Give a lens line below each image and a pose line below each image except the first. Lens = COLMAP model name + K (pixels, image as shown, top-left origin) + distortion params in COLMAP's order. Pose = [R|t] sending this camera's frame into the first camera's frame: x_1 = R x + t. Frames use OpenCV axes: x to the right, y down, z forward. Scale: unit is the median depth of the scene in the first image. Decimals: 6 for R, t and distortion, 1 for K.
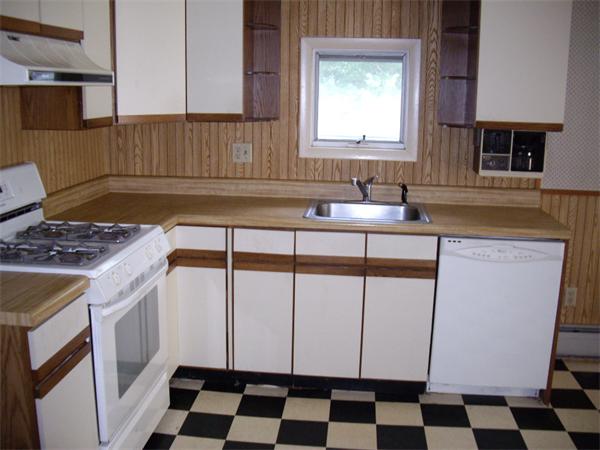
lens RADIAL K [[630.5, 0, 300.0], [0, 630.5, 225.0], [0, 0, 1]] dist [-0.143186, 0.006800]
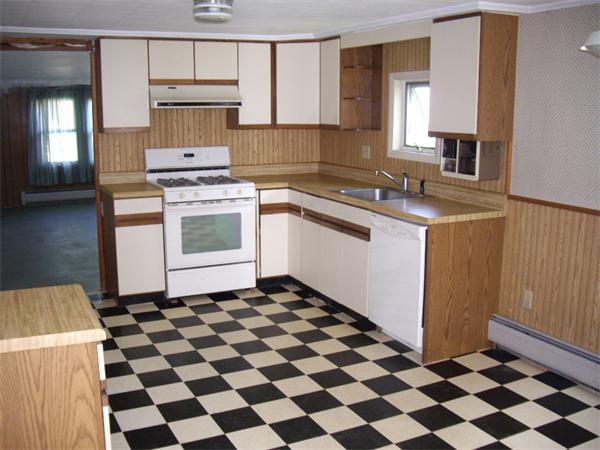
lens RADIAL K [[630.5, 0, 300.0], [0, 630.5, 225.0], [0, 0, 1]] dist [-0.143186, 0.006800]
pose [[0.555491, 0.141321, -0.819425, 1.155925], [-0.169100, 0.984059, 0.055080, -0.001614], [0.814146, 0.107968, 0.570533, 0.057615]]
